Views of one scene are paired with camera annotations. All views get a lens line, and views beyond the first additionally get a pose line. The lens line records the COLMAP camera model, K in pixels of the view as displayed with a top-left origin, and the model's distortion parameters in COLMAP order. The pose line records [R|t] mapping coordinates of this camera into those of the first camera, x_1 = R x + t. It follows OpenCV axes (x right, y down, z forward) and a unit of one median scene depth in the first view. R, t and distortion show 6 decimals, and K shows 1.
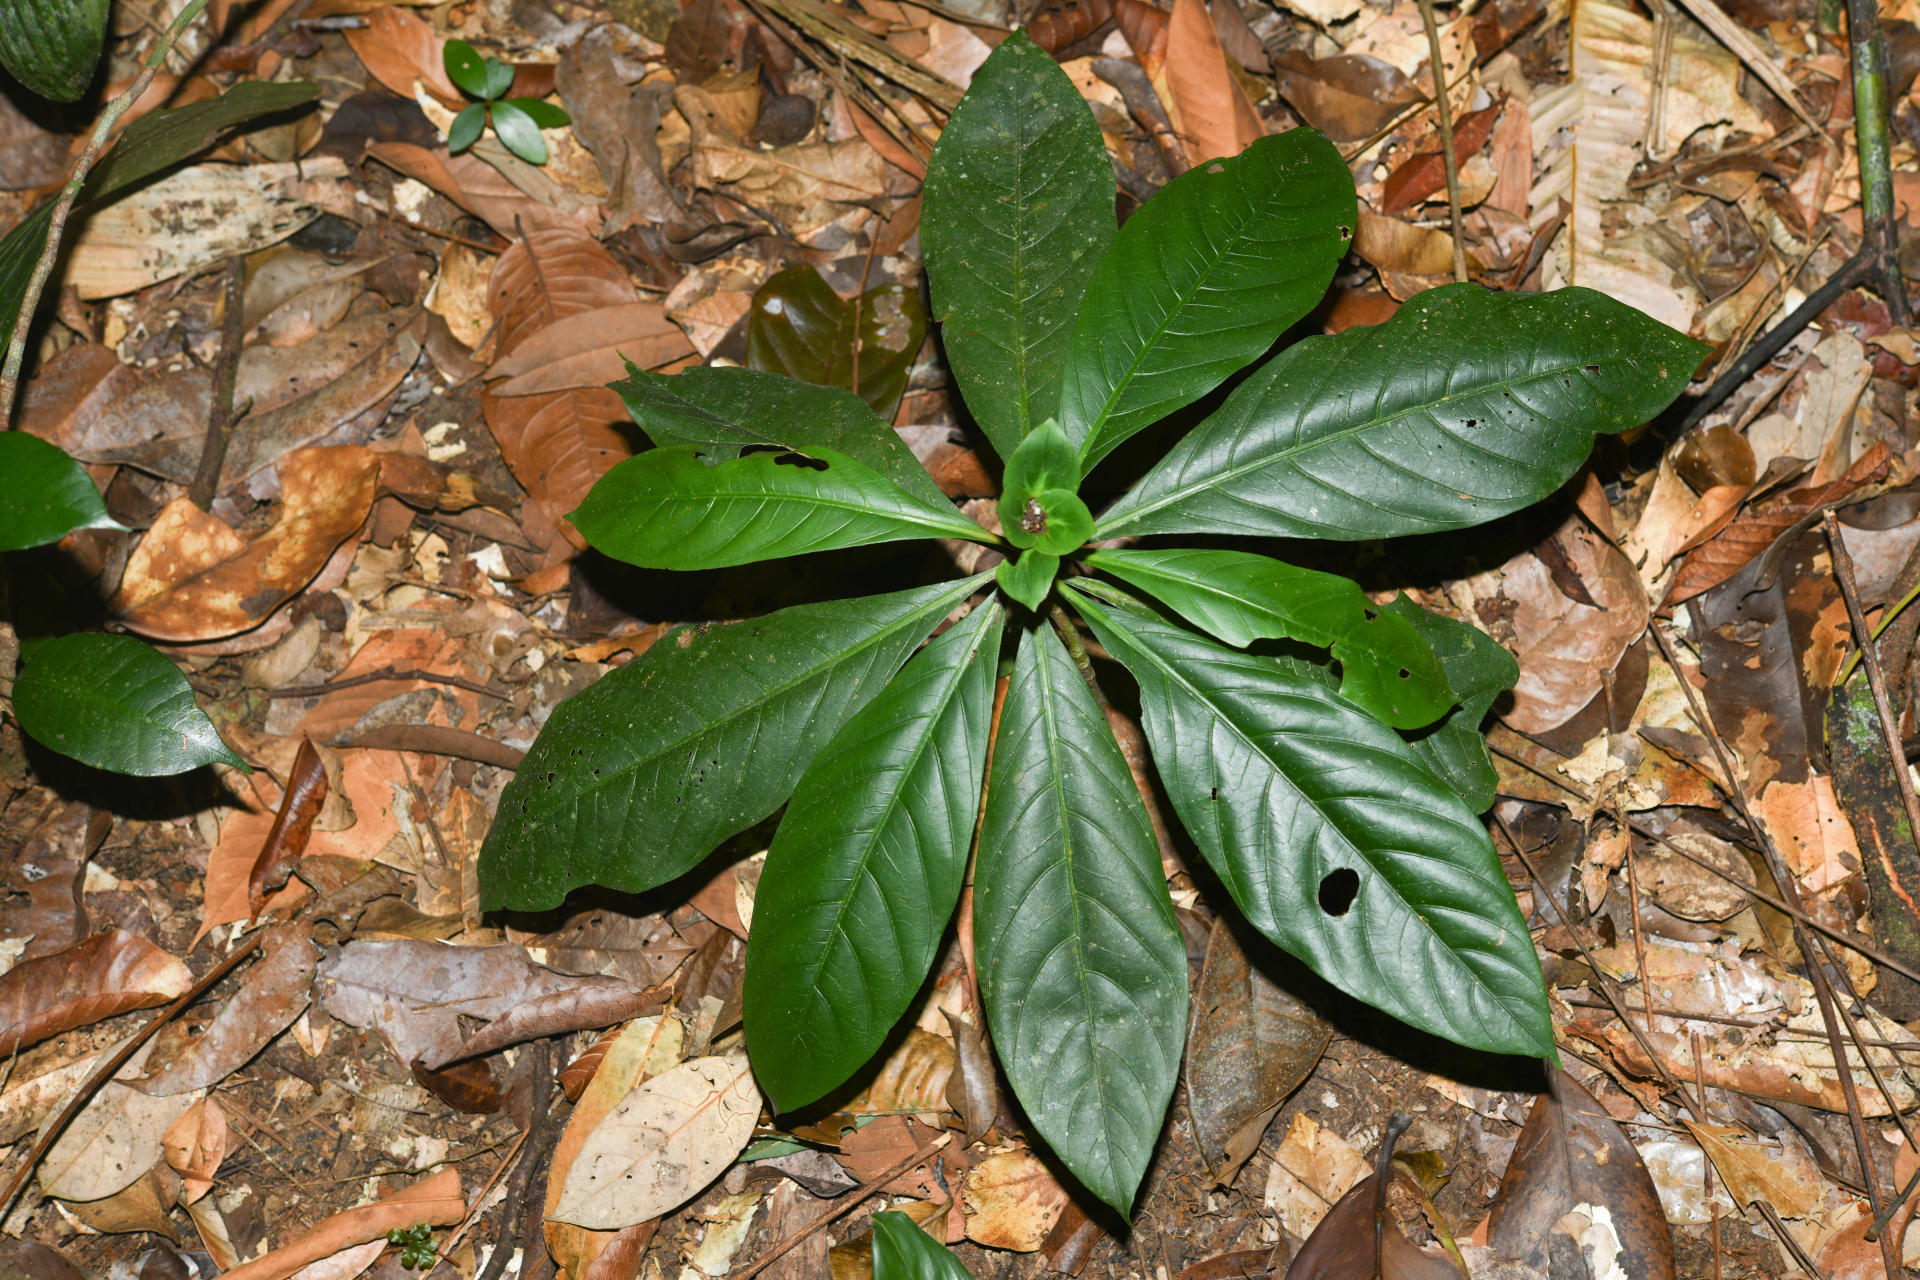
lens RADIAL K [[3379.7, 0, 955.9], [0, 3379.7, 629.9], [0, 0, 1]] dist [-0.043260, 0.000000]
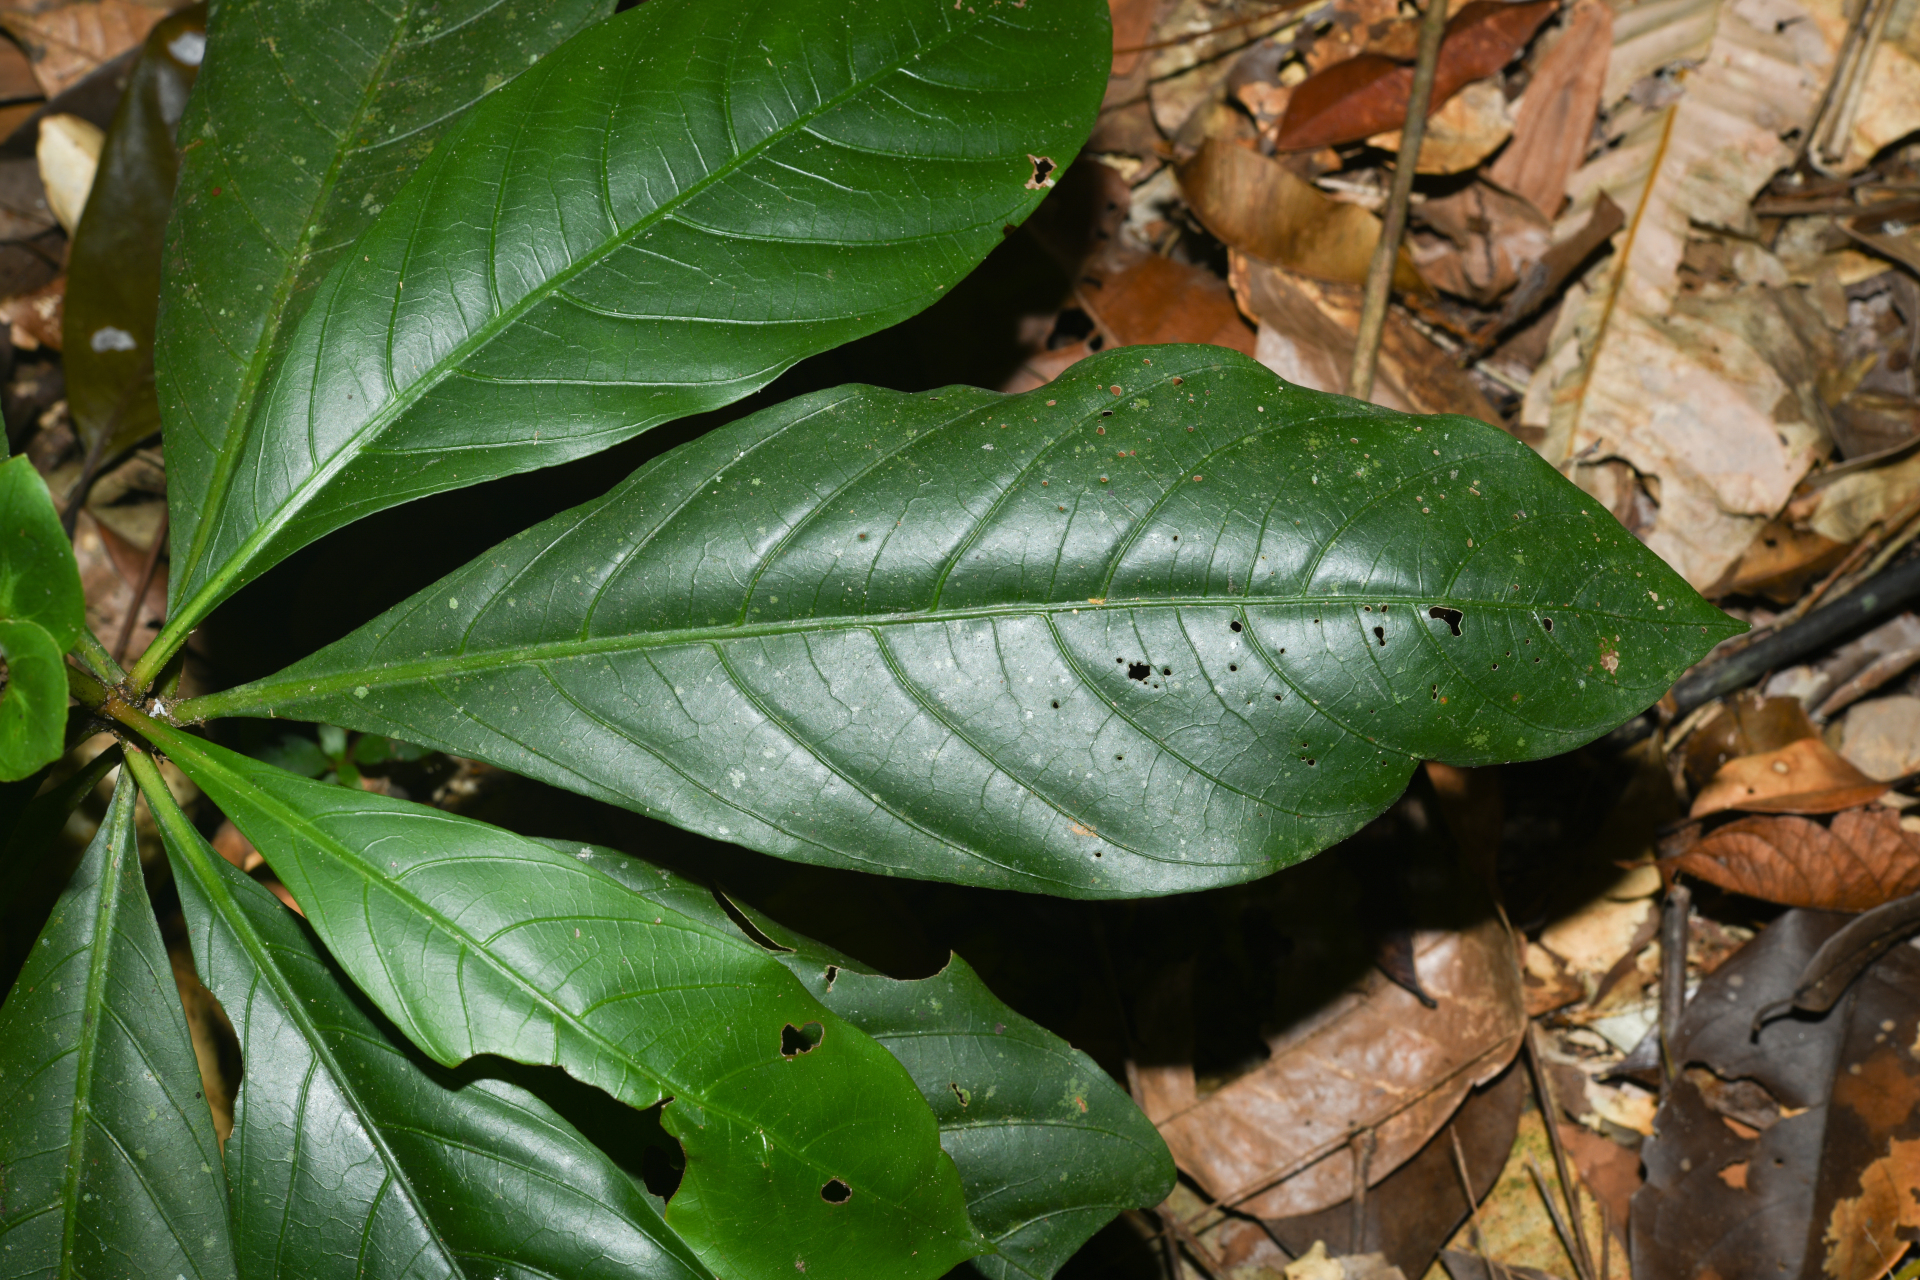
lens RADIAL K [[3379.7, 0, 960.7], [0, 3379.7, 653.1], [0, 0, 1]] dist [-0.043260, 0.000000]
pose [[0.967526, 0.246747, -0.054856, 0.125489], [-0.242197, 0.967071, 0.078196, -0.075140], [0.072344, -0.062371, 0.995428, 0.459496]]
